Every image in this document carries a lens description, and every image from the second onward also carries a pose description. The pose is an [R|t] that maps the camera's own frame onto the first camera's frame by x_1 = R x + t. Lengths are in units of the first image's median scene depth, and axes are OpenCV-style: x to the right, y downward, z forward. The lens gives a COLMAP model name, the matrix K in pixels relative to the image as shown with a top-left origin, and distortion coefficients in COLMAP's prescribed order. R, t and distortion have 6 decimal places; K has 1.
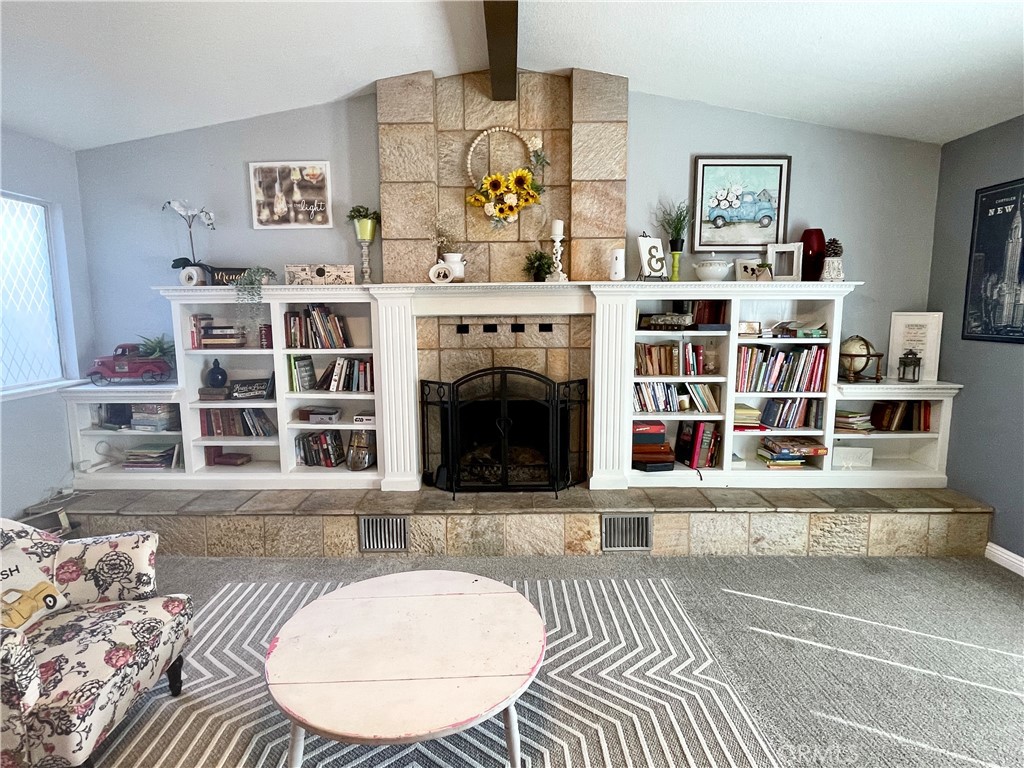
lens RADIAL K [[543.5, 0, 513.8], [0, 543.5, 384.6], [0, 0, 1]] dist [-0.002396, -0.004274]
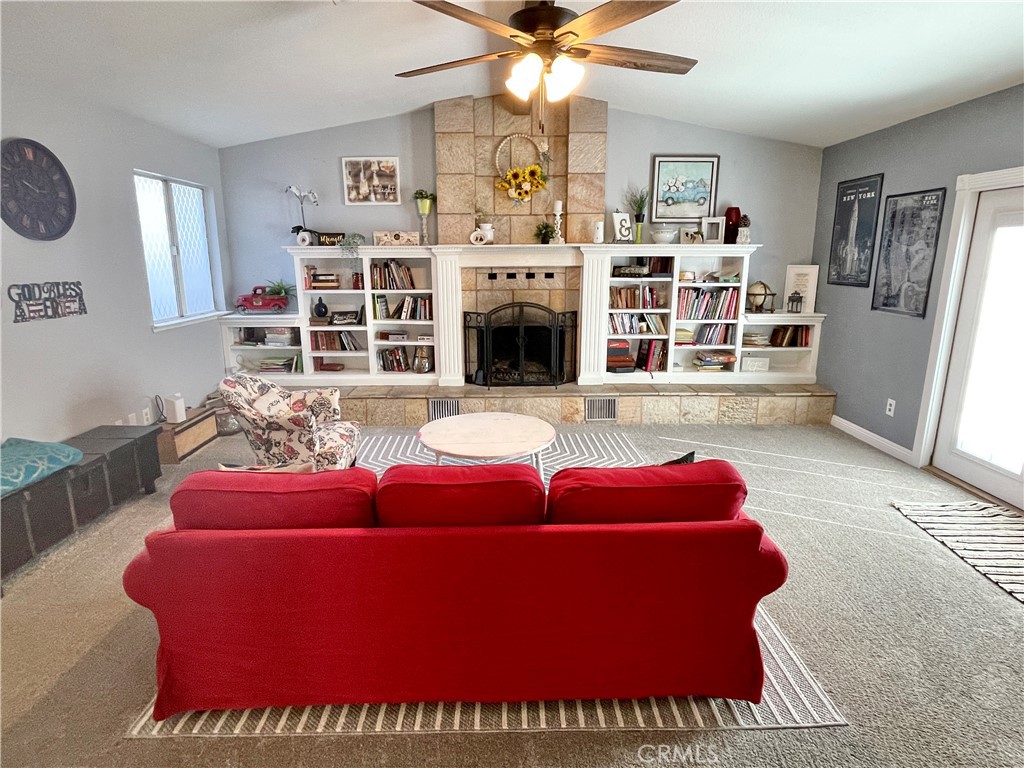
lens RADIAL K [[543.5, 0, 506.8], [0, 543.5, 381.1], [0, 0, 1]] dist [-0.002396, -0.004274]
pose [[0.999960, 0.000036, 0.008986, -0.069437], [-0.000777, 0.996600, 0.082393, 0.059109], [-0.008952, -0.082396, 0.996559, -0.485775]]
